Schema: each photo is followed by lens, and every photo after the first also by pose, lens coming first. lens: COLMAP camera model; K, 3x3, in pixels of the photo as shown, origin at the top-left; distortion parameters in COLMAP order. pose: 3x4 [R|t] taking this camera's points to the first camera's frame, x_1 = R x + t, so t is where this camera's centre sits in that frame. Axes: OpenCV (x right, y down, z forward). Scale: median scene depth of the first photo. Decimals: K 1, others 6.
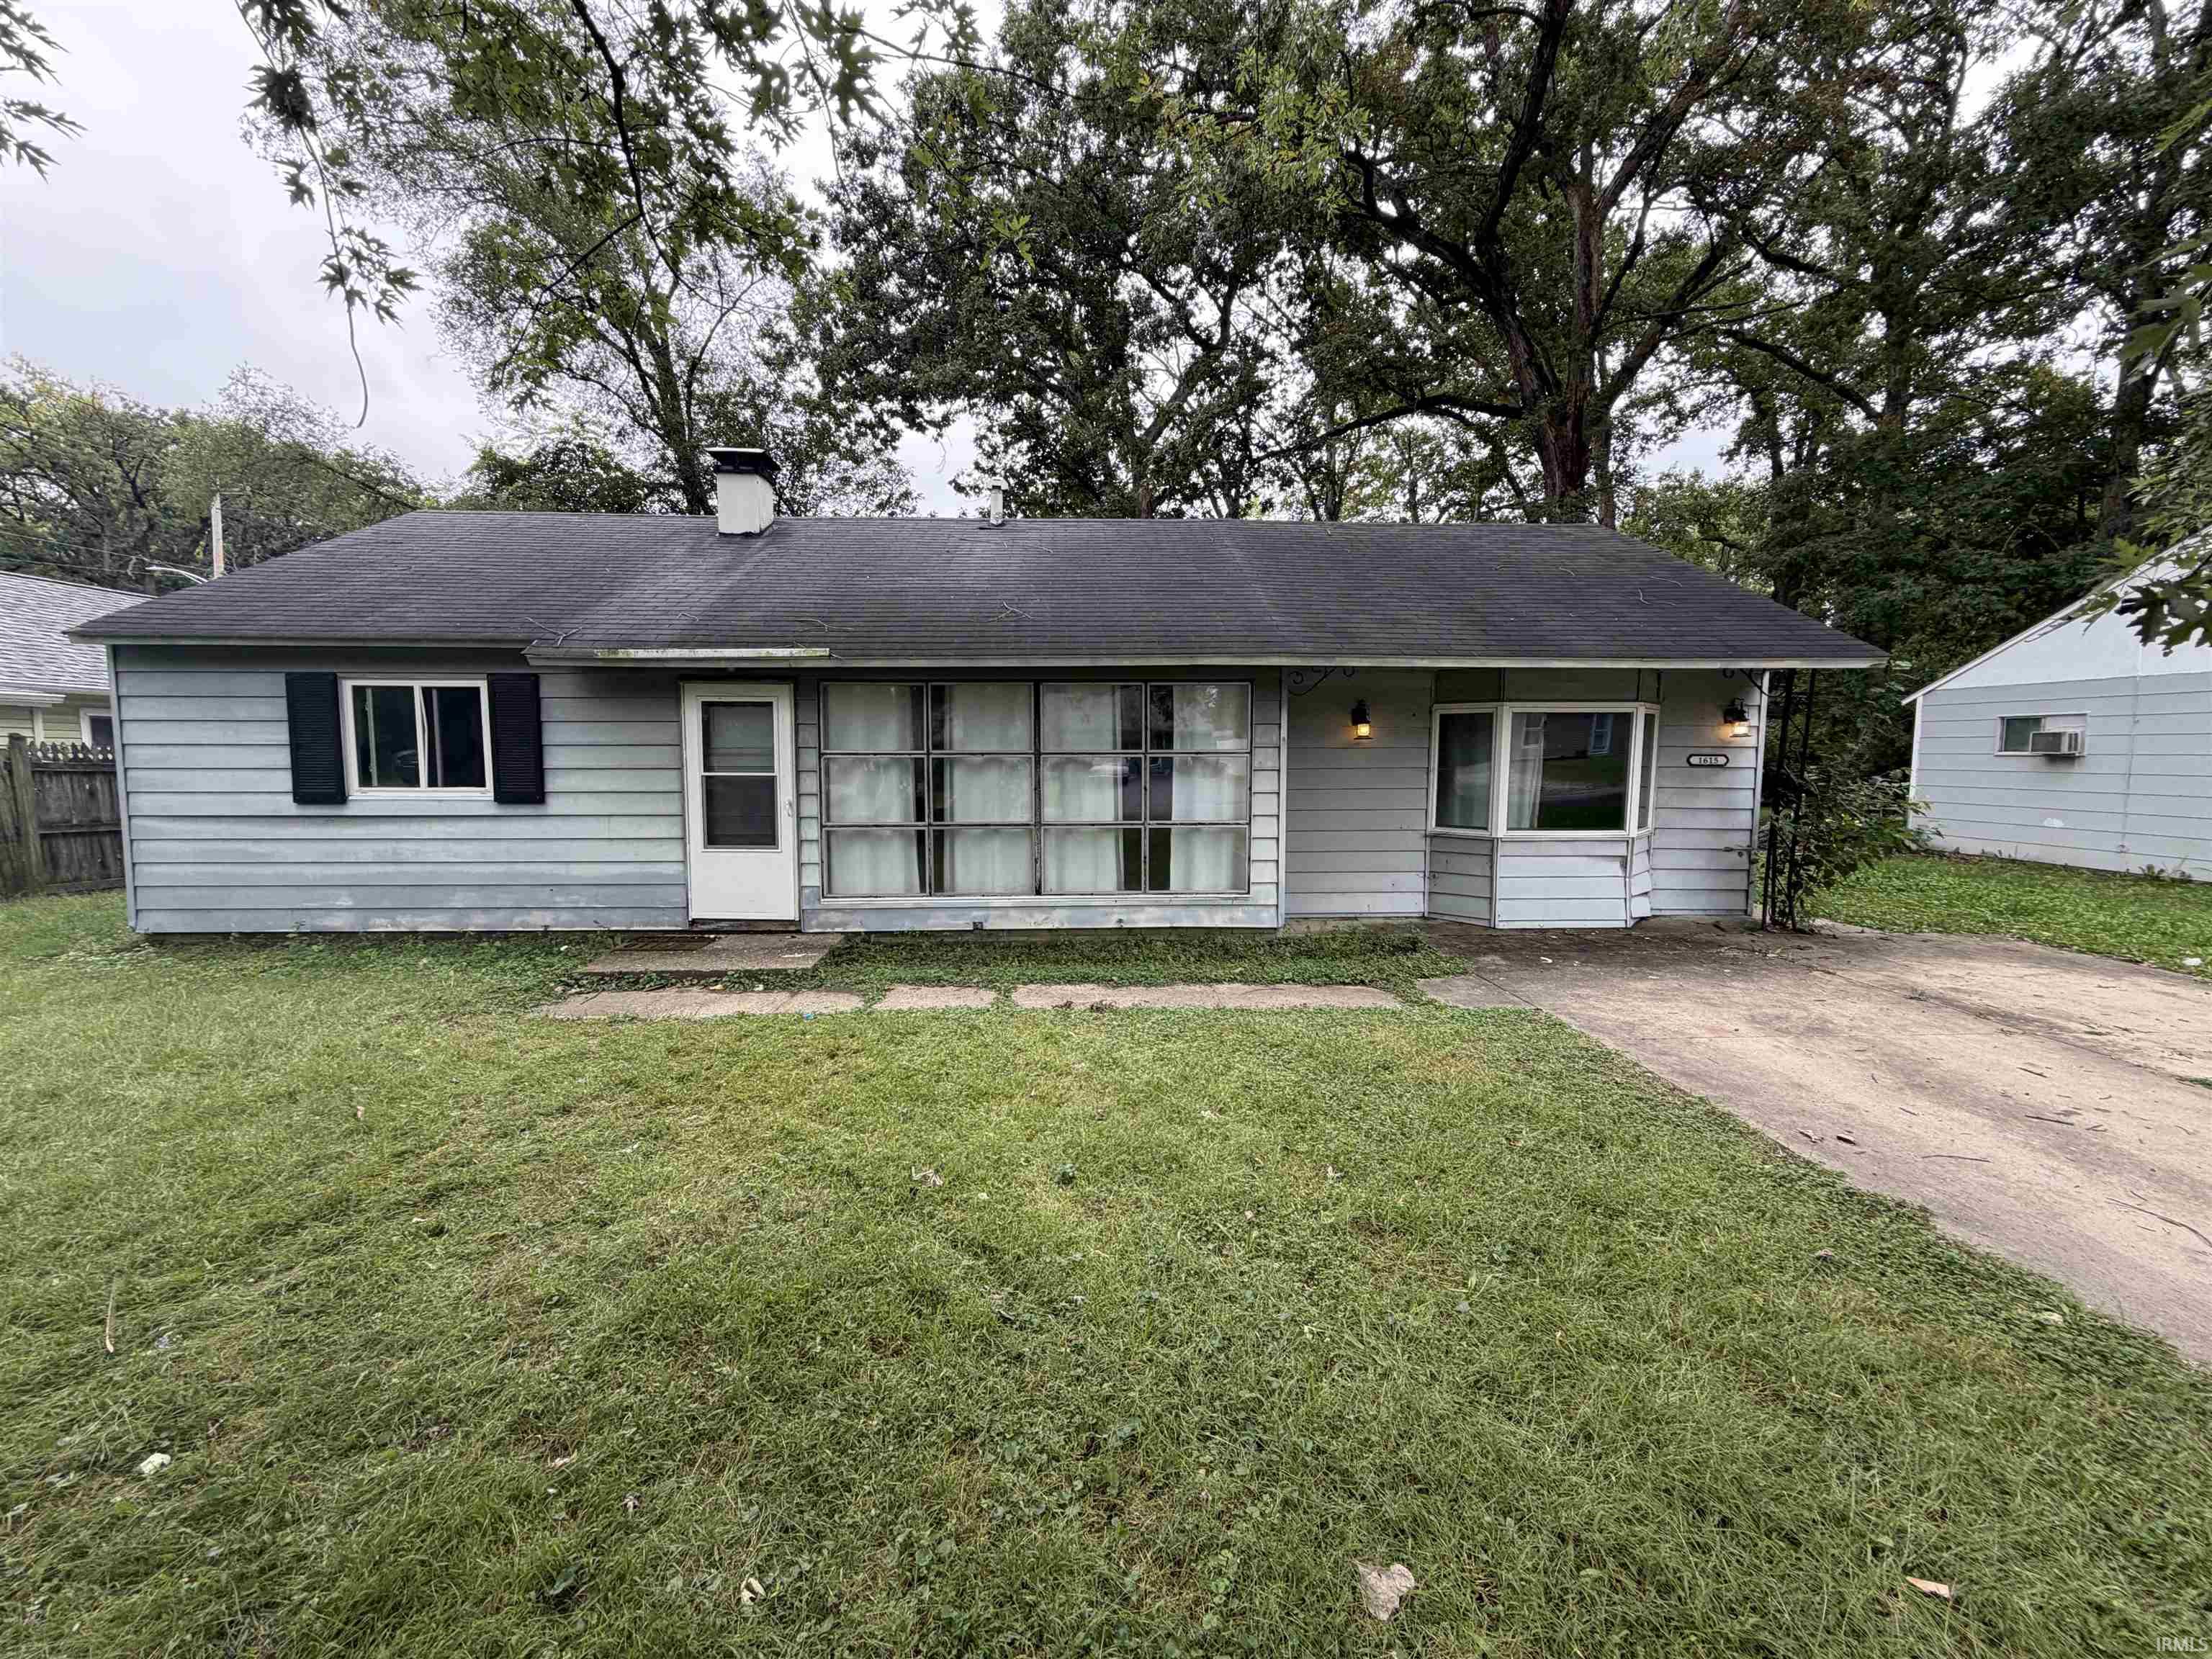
lens RADIAL K [[883.0, 0, 1111.6], [0, 883.0, 831.6], [0, 0, 1]] dist [-0.001158, -0.000350]
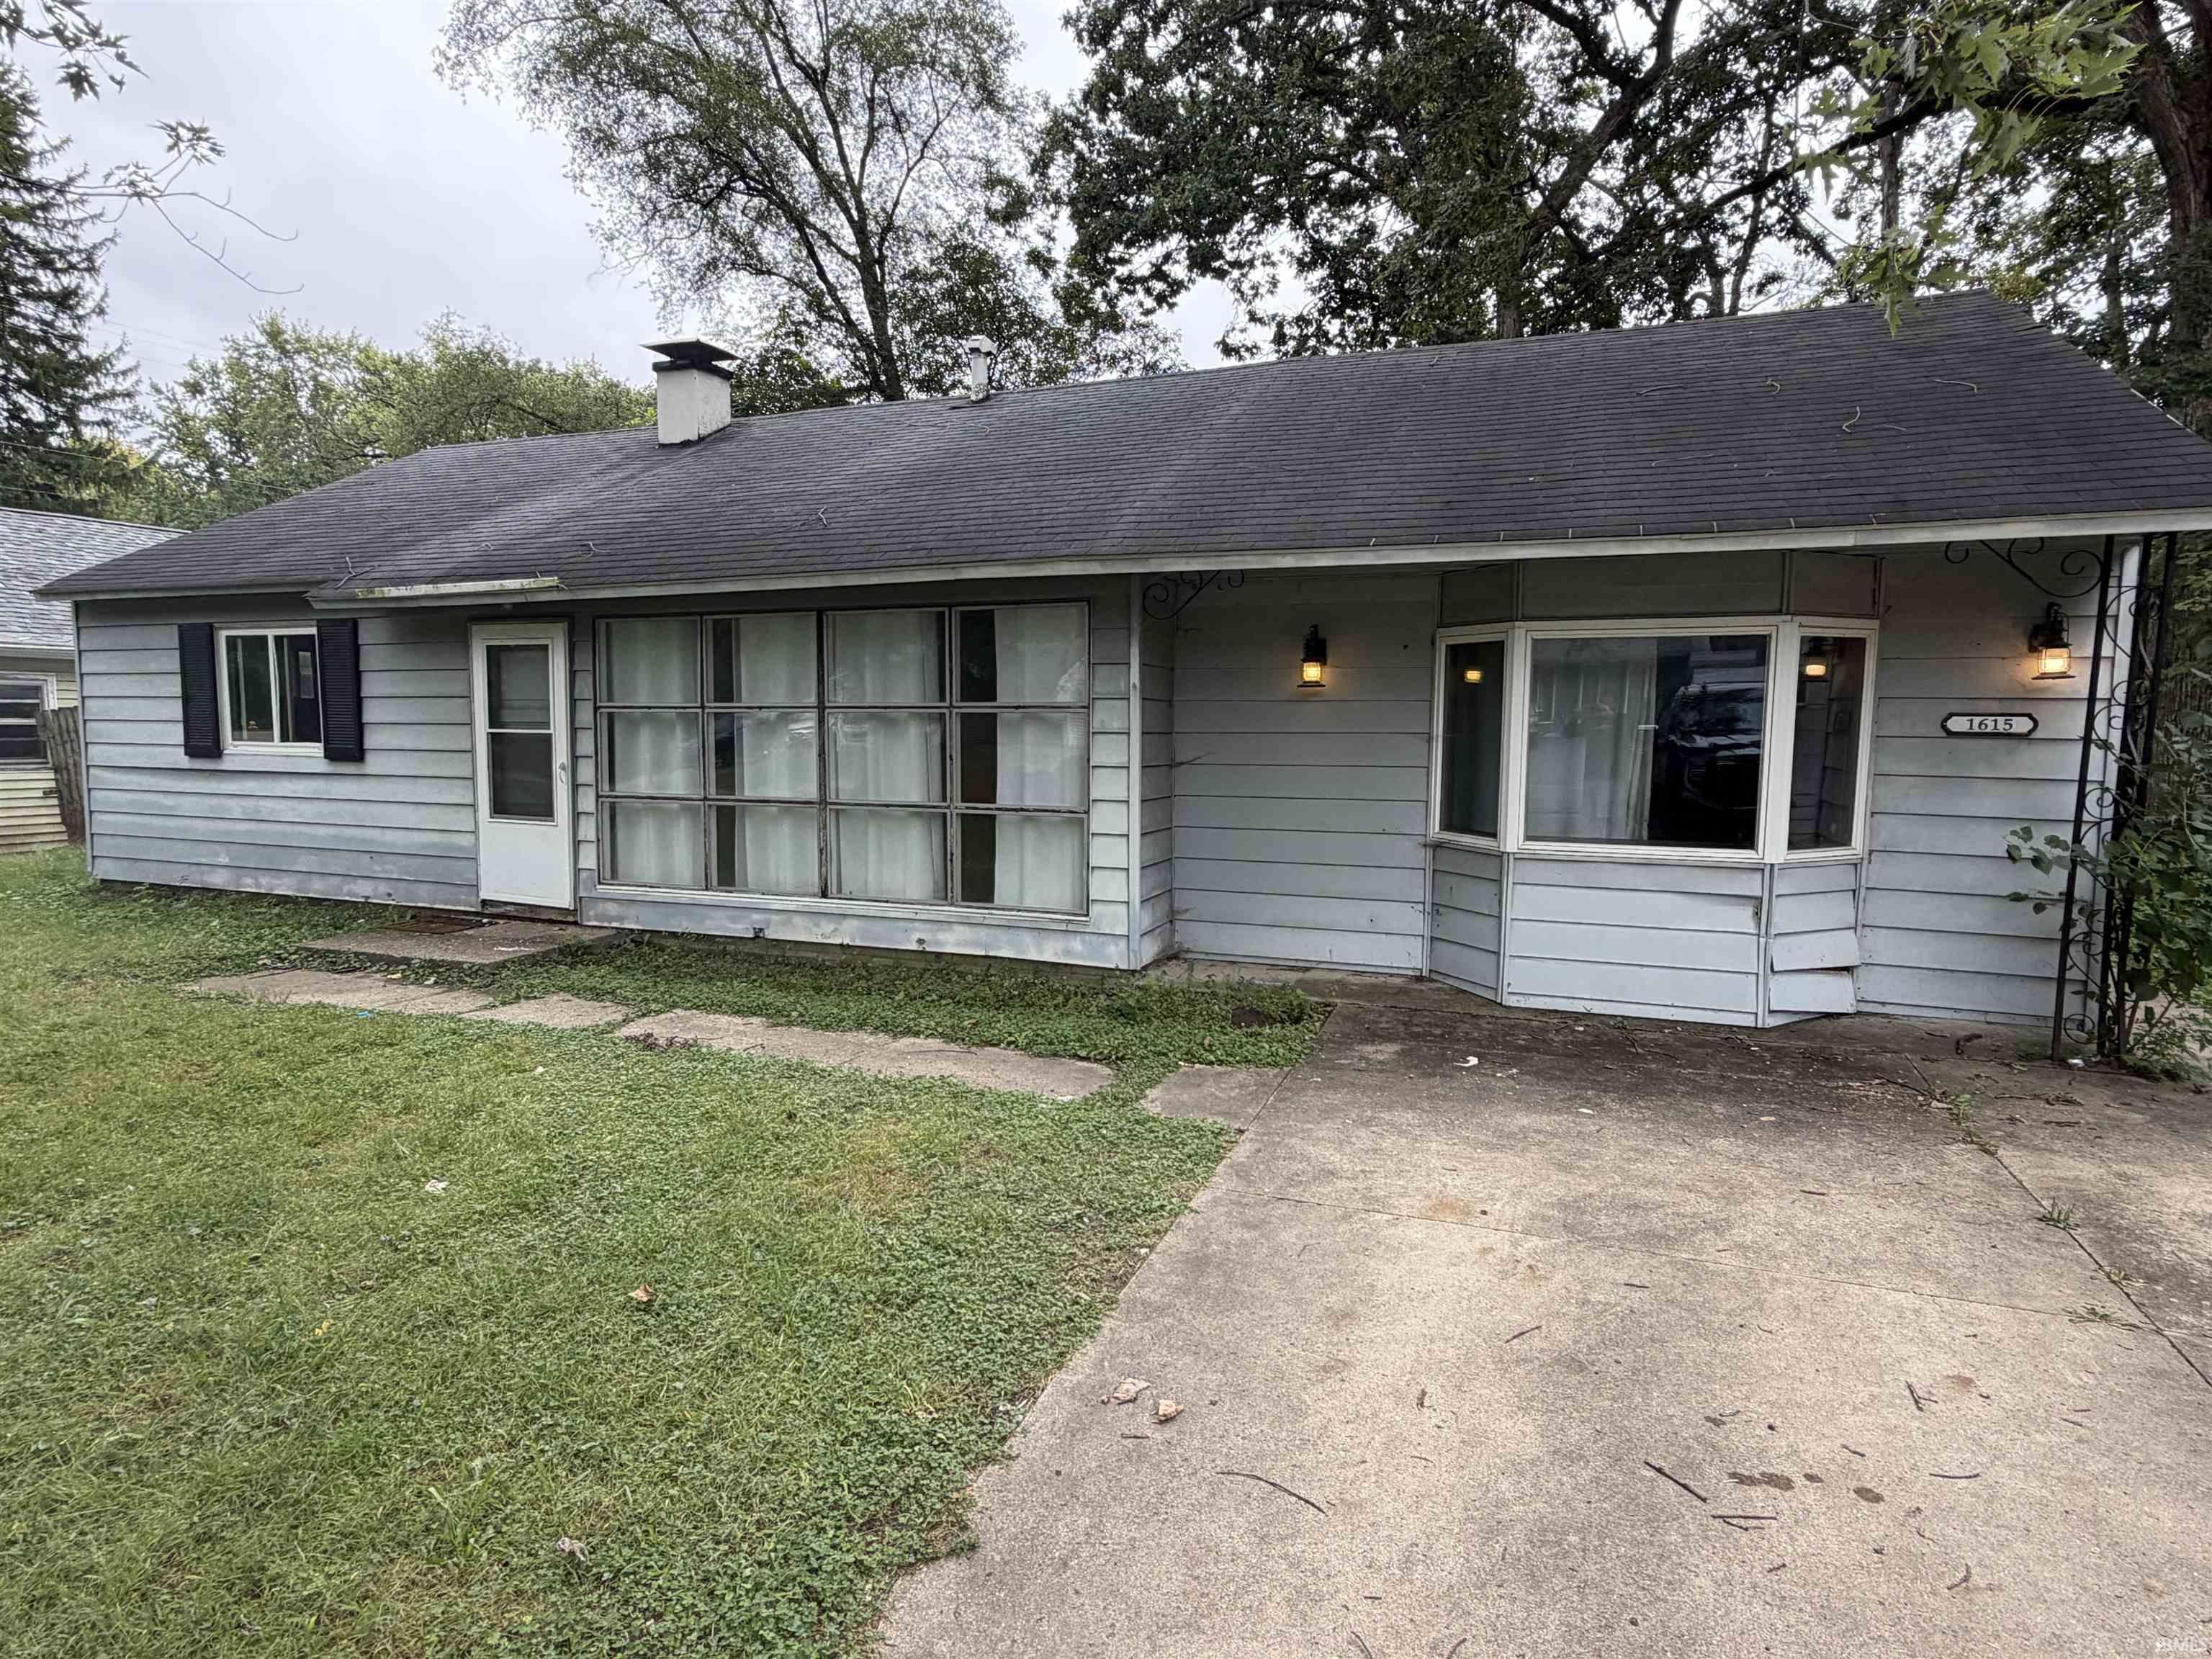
lens RADIAL K [[1221.1, 0, 1105.5], [0, 1221.1, 829.2], [0, 0, 1]] dist [-0.001201, 0.001628]
pose [[0.917156, 0.041063, -0.396408, 0.538954], [-0.040174, 0.999137, 0.010548, -0.006412], [0.396499, 0.006251, 0.918014, 0.149018]]
